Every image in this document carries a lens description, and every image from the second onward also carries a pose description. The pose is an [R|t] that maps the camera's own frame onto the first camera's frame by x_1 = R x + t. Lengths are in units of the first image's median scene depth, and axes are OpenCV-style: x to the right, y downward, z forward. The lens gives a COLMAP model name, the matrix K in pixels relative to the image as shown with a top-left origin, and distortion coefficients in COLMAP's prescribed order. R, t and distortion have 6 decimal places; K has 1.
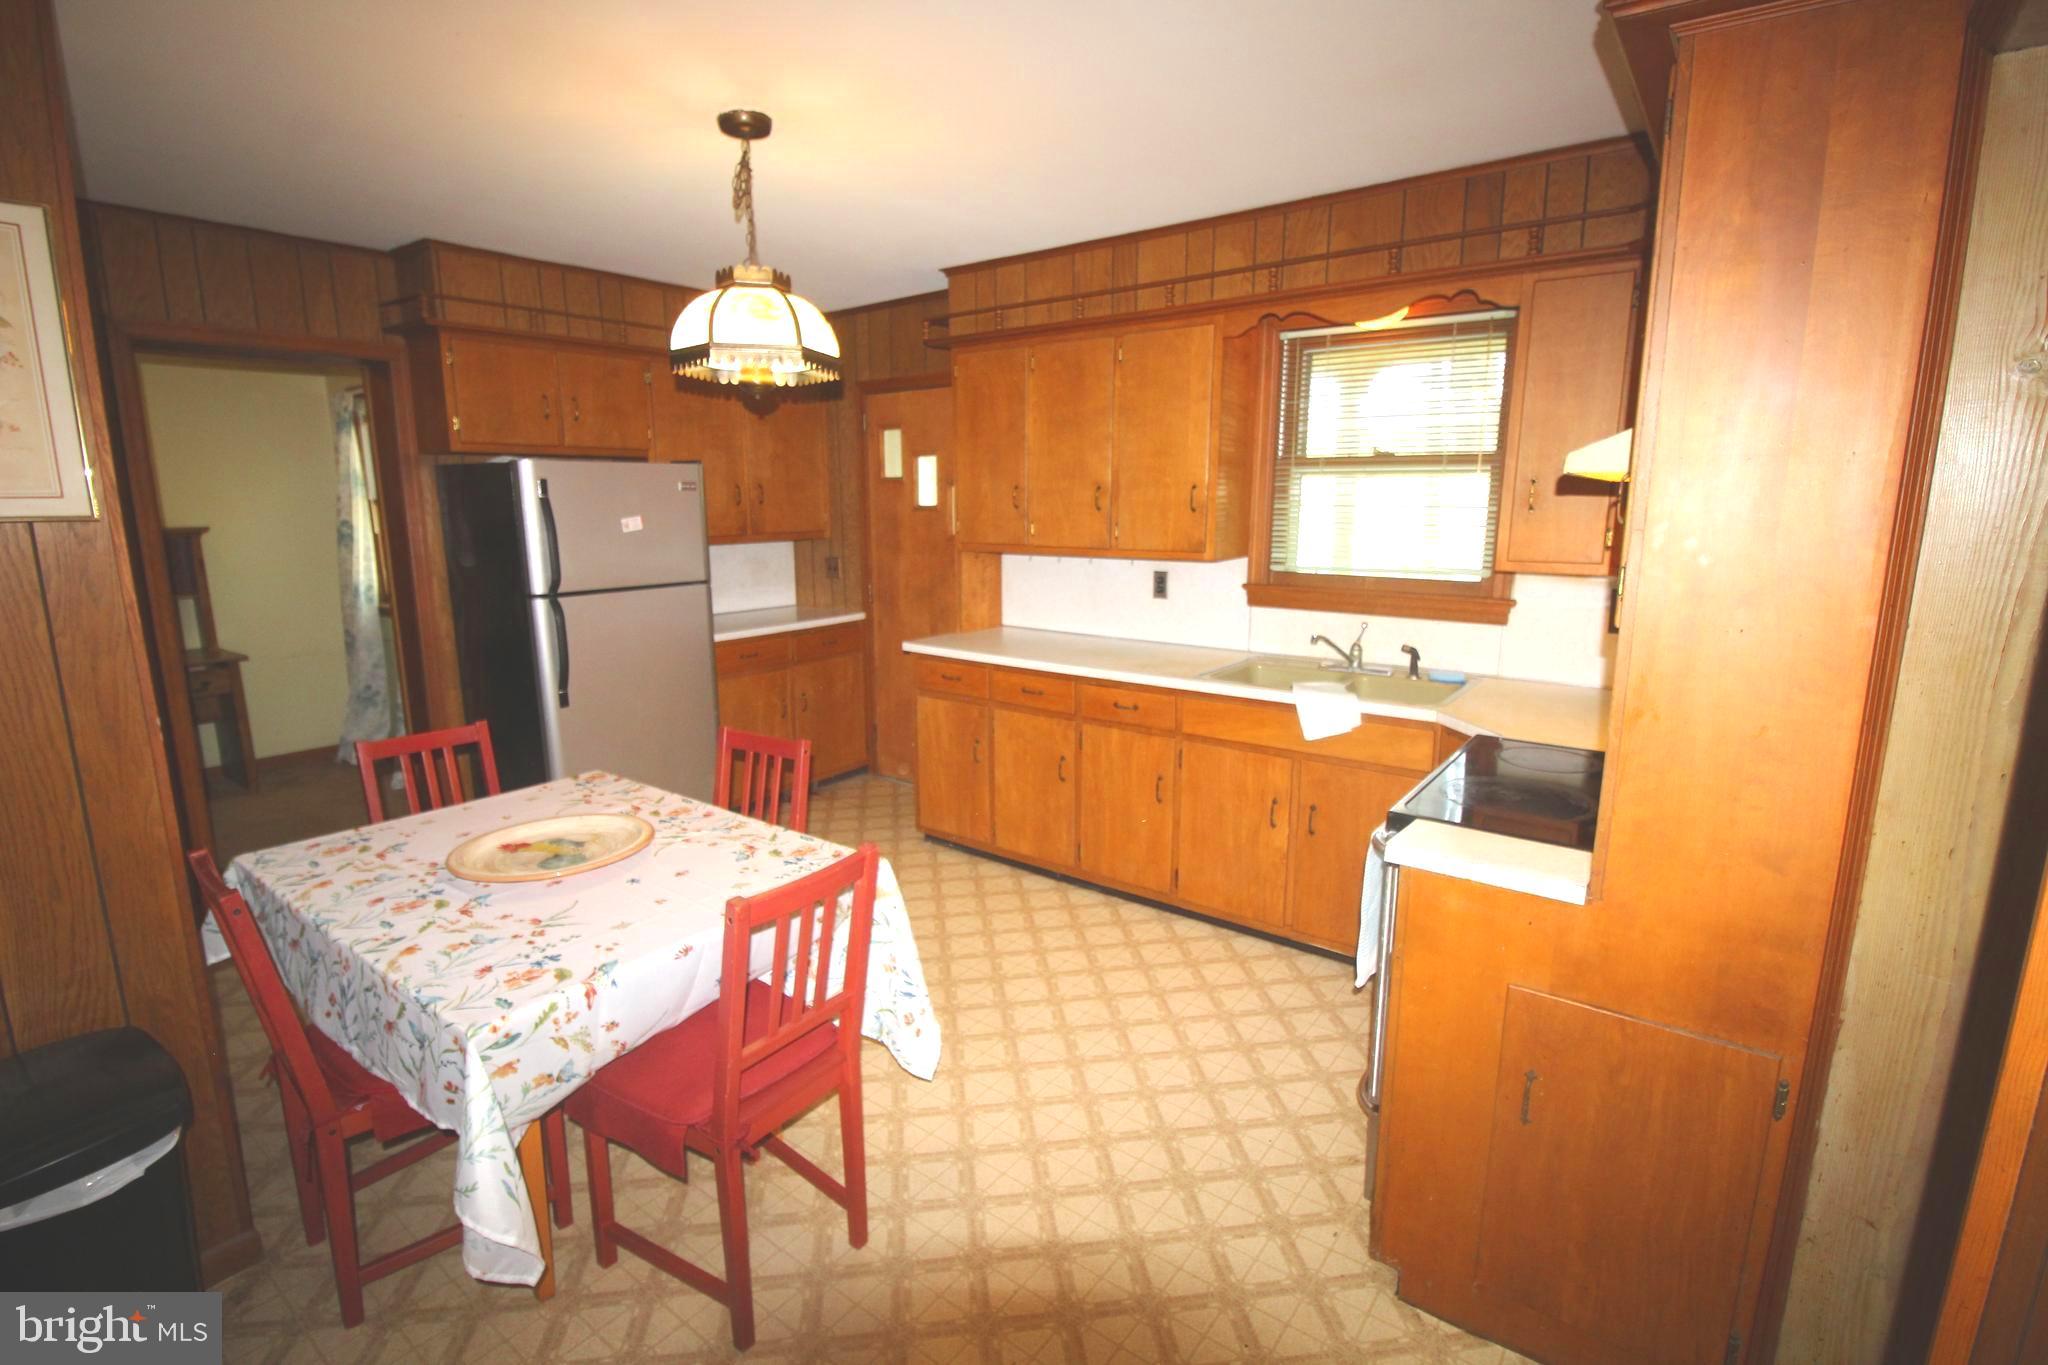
lens RADIAL K [[951.9, 0, 1016.4], [0, 951.9, 681.5], [0, 0, 1]] dist [-0.003473, -0.000367]
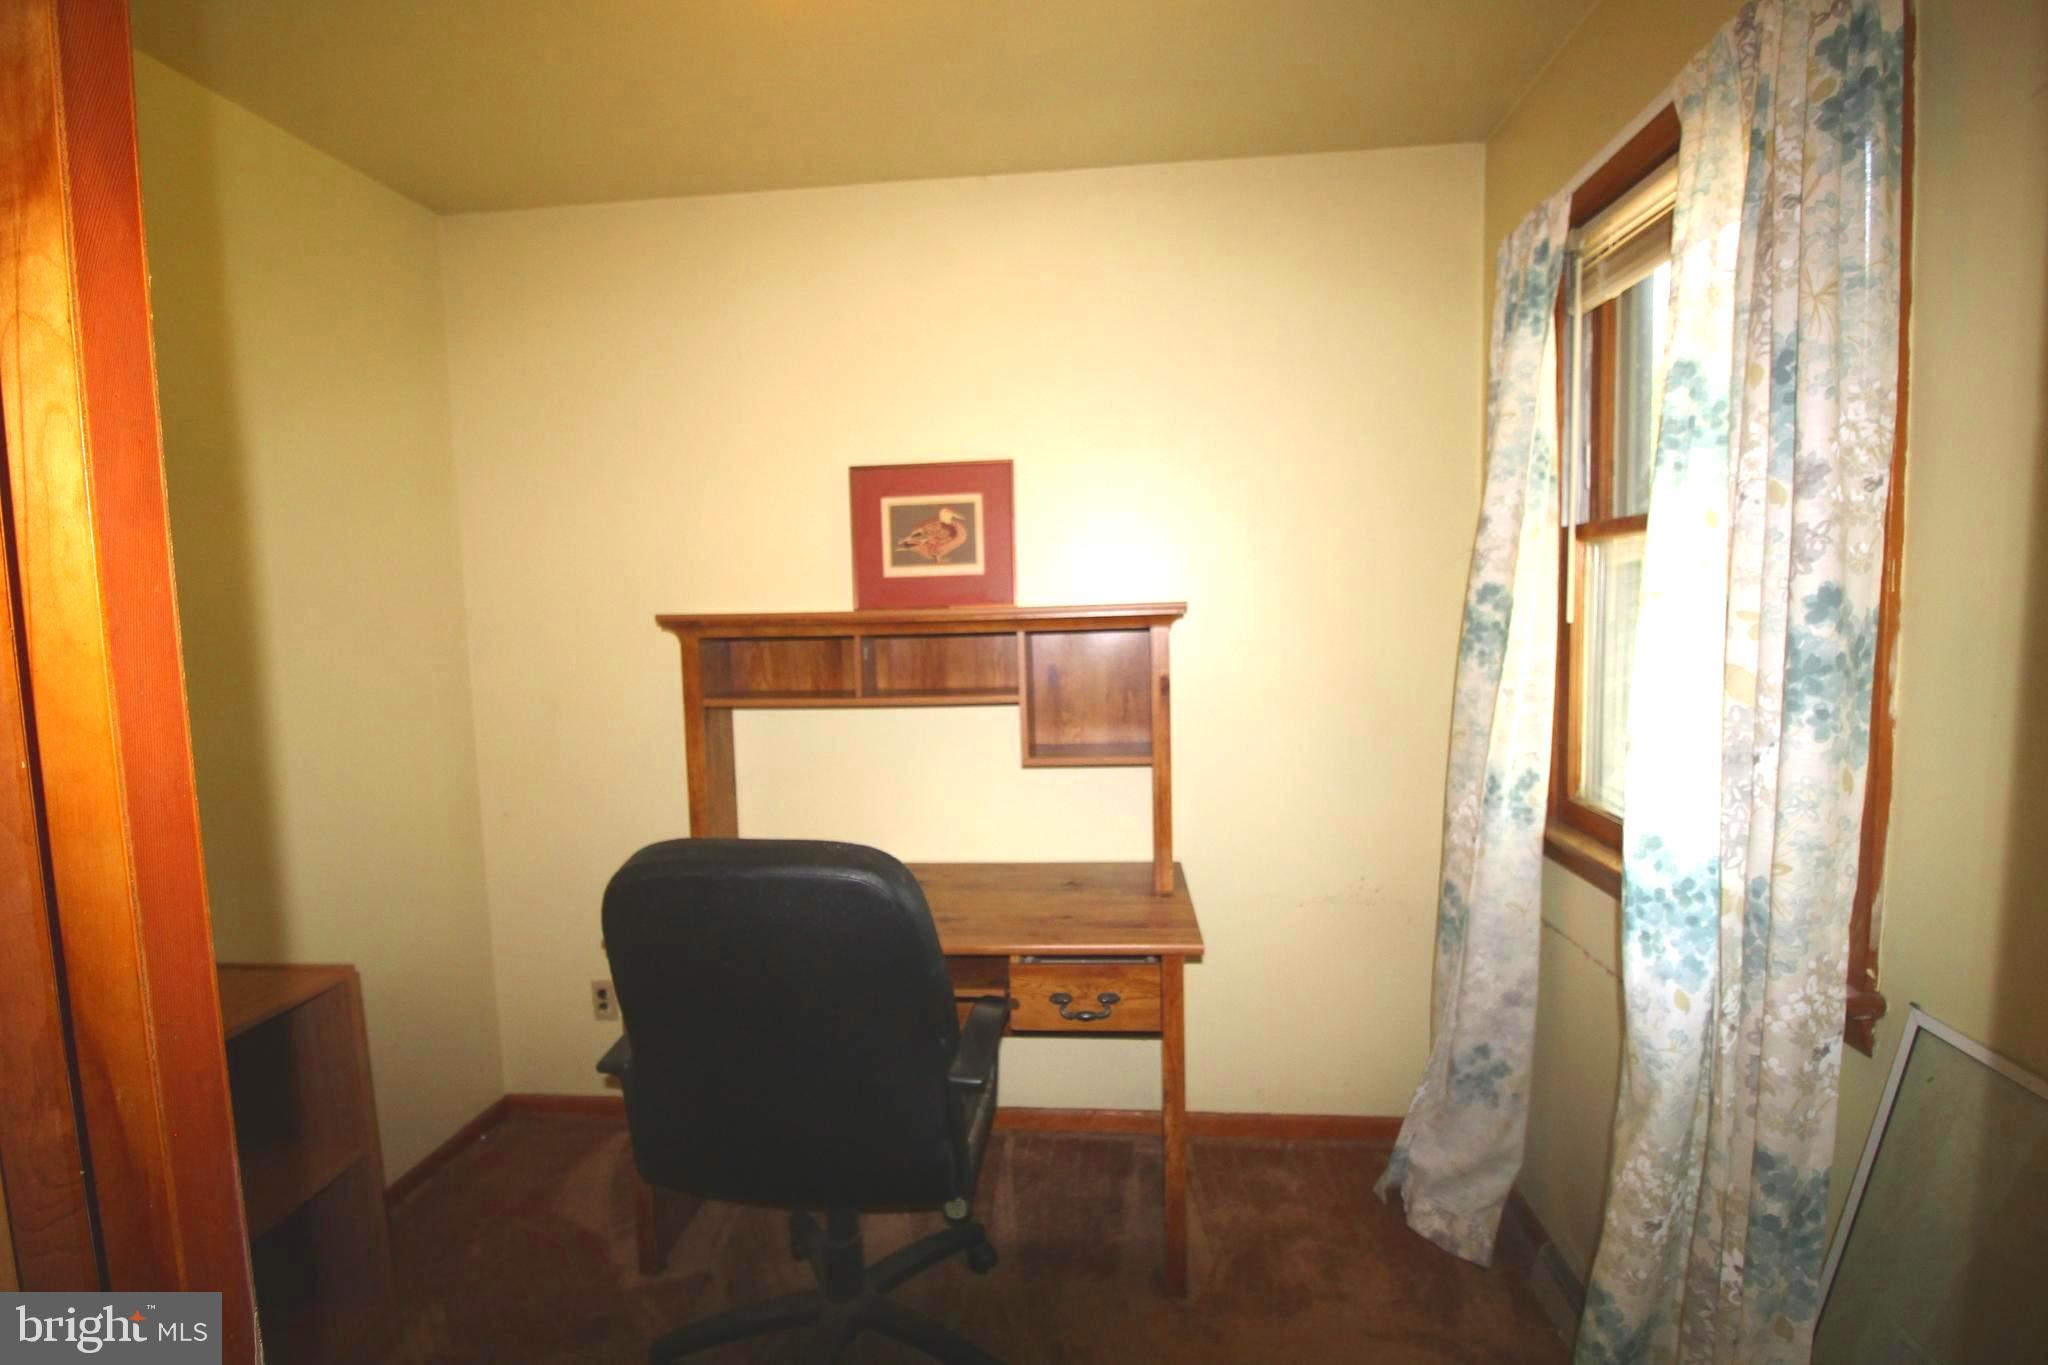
lens RADIAL K [[951.9, 0, 1021.5], [0, 951.9, 675.7], [0, 0, 1]] dist [-0.003473, -0.000367]
pose [[0.517745, 0.070748, -0.852605, -0.684863], [-0.138517, 0.990358, -0.001936, -0.155010], [0.844247, 0.119103, 0.522553, 0.934519]]
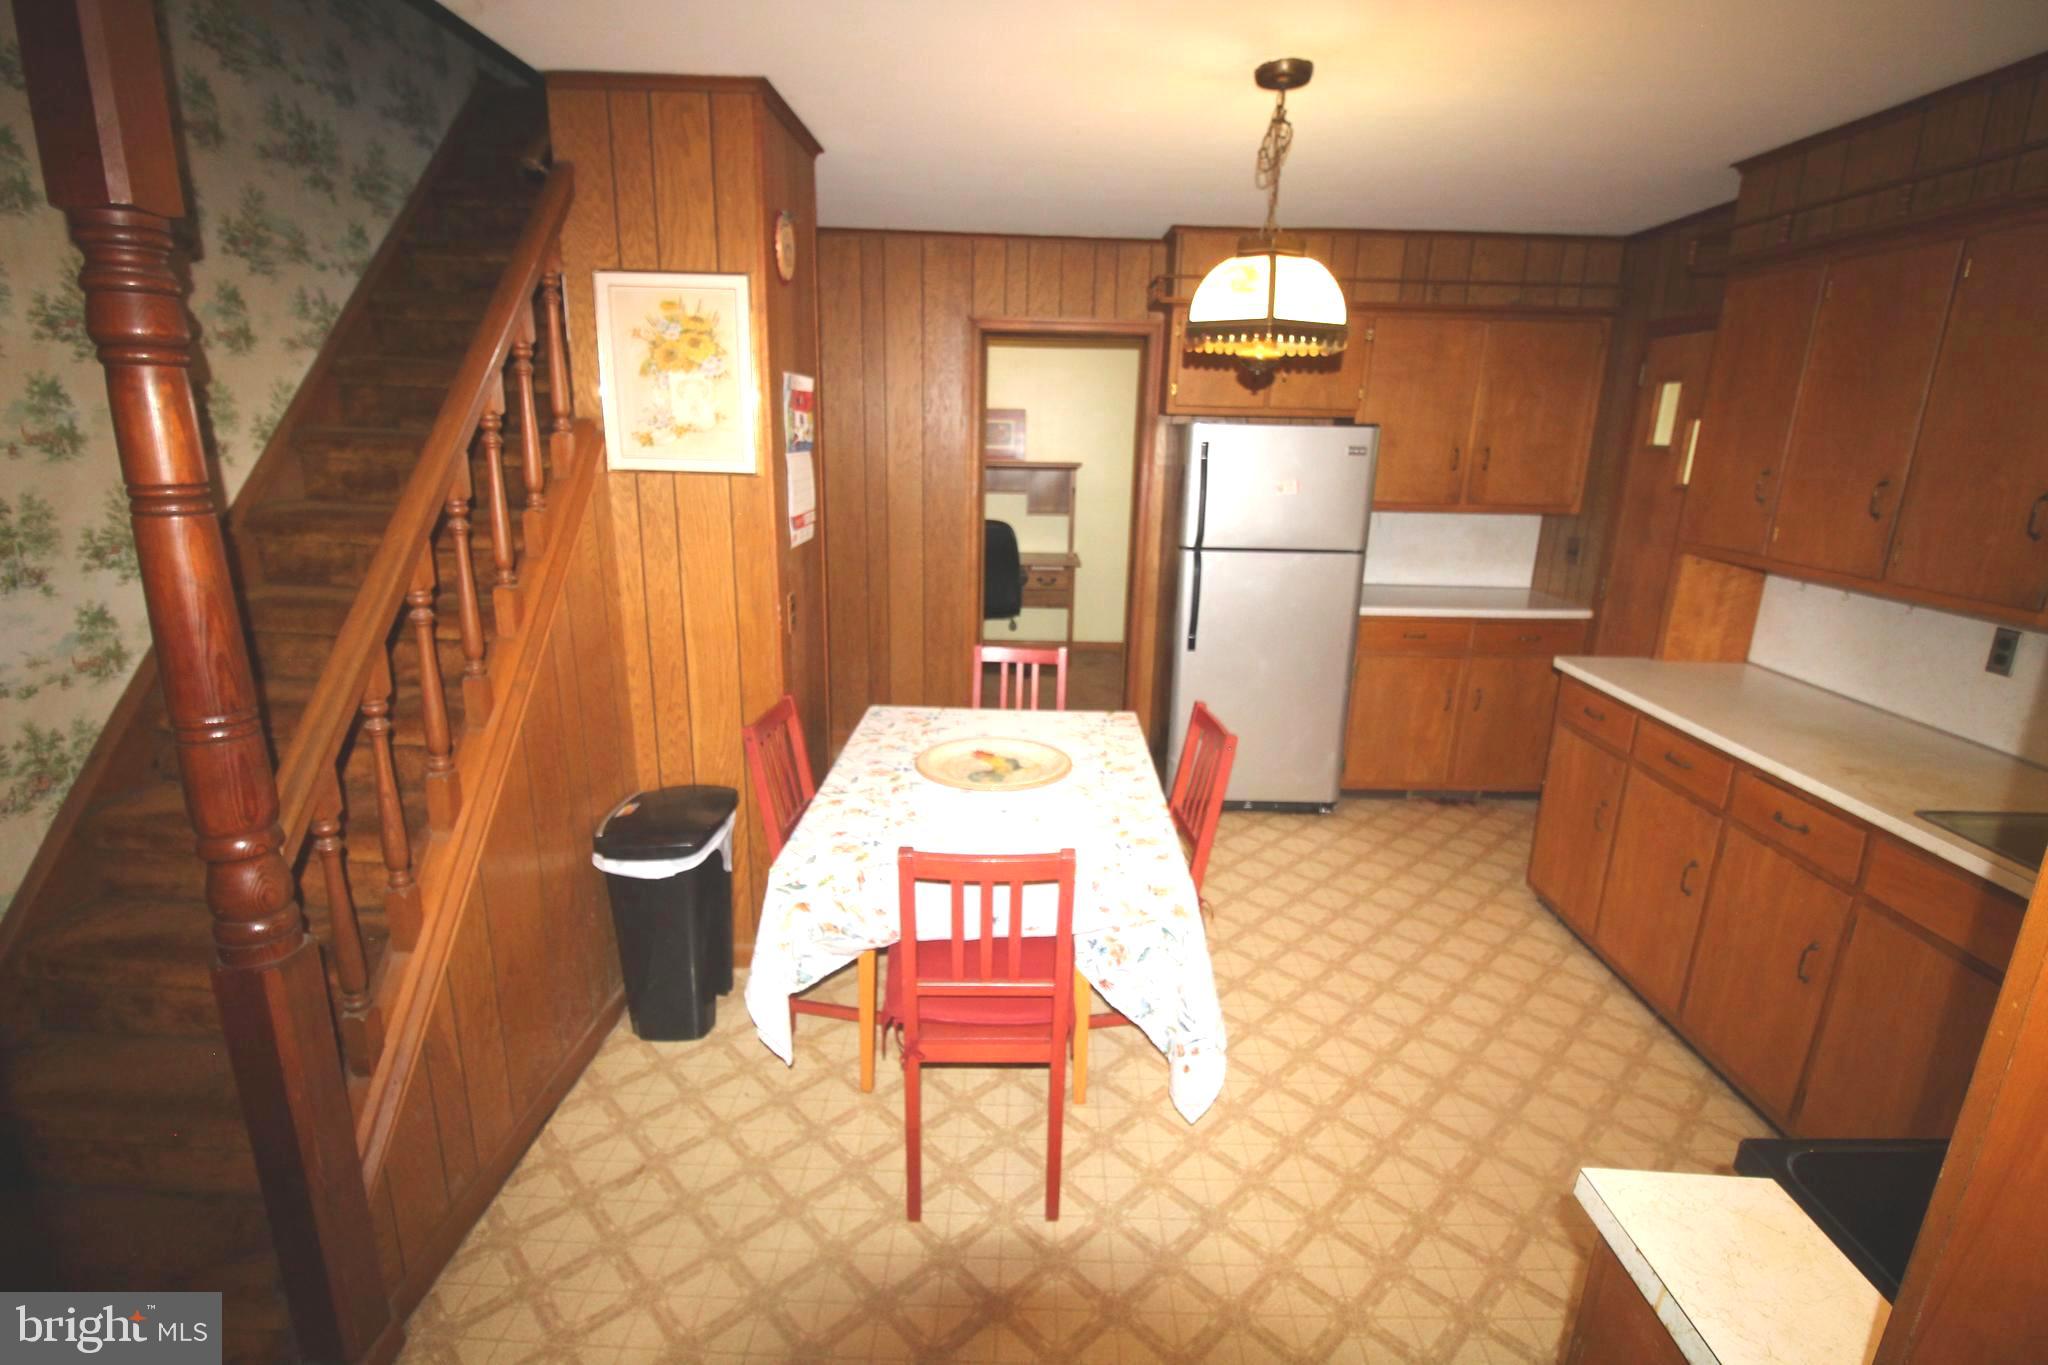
lens RADIAL K [[951.9, 0, 1023.2], [0, 951.9, 678.4], [0, 0, 1]] dist [-0.003473, -0.000367]
pose [[0.602836, 0.224516, -0.765625, 0.238157], [-0.178893, 0.973195, 0.144528, -0.061155], [0.777551, 0.049838, 0.626841, 0.150538]]
